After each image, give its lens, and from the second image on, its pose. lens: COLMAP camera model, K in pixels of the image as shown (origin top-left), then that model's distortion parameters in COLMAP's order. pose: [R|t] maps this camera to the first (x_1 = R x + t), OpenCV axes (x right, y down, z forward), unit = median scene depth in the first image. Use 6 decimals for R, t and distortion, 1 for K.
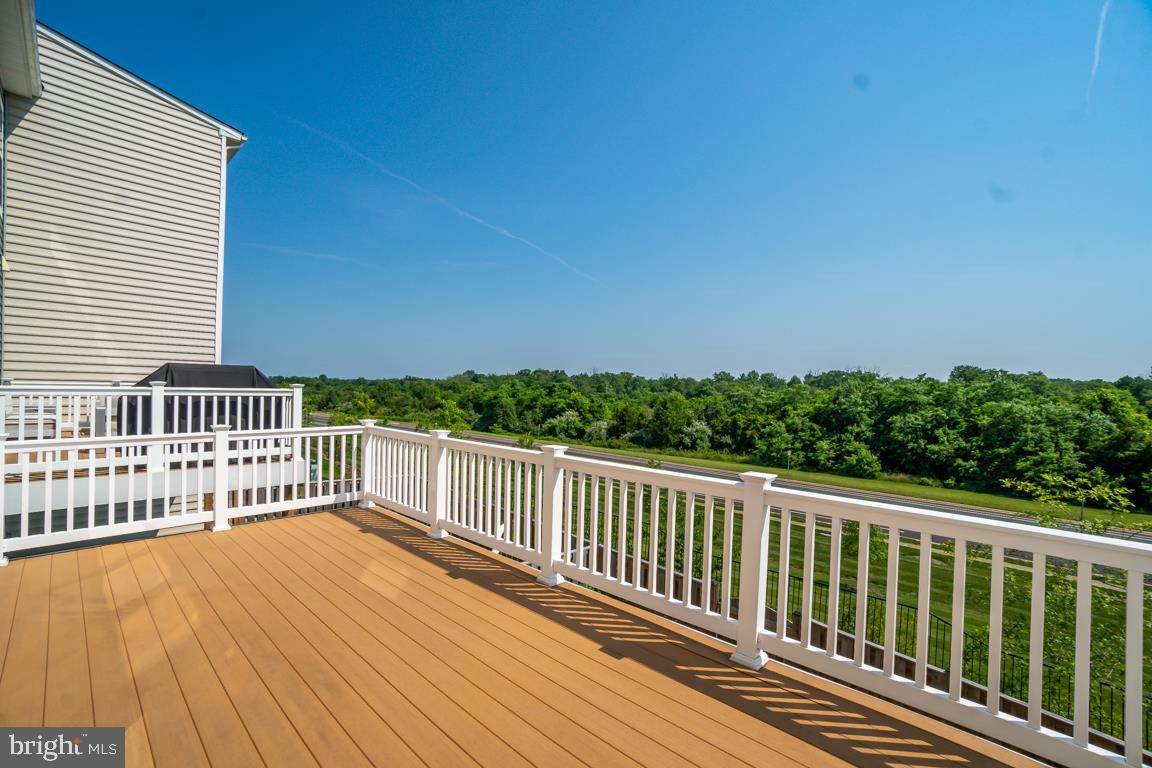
lens RADIAL K [[502.4, 0, 576.0], [0, 502.4, 384.0], [0, 0, 1]] dist [0.020794, 0.000090]
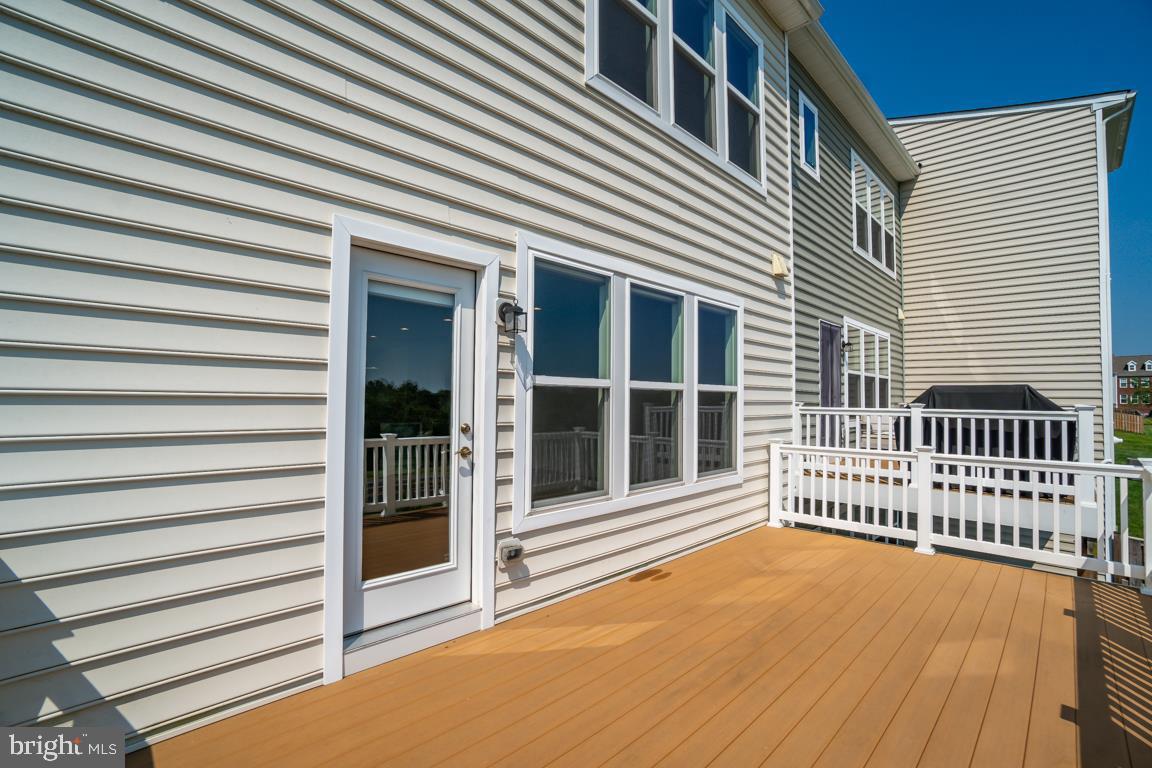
lens RADIAL K [[523.2, 0, 576.0], [0, 523.2, 384.0], [0, 0, 1]] dist [-0.000159, 0.000125]
pose [[0.004229, -0.050959, -0.998692, 0.222191], [0.005067, 0.998689, -0.050937, 0.005155], [0.999978, -0.004845, 0.004482, 0.214310]]
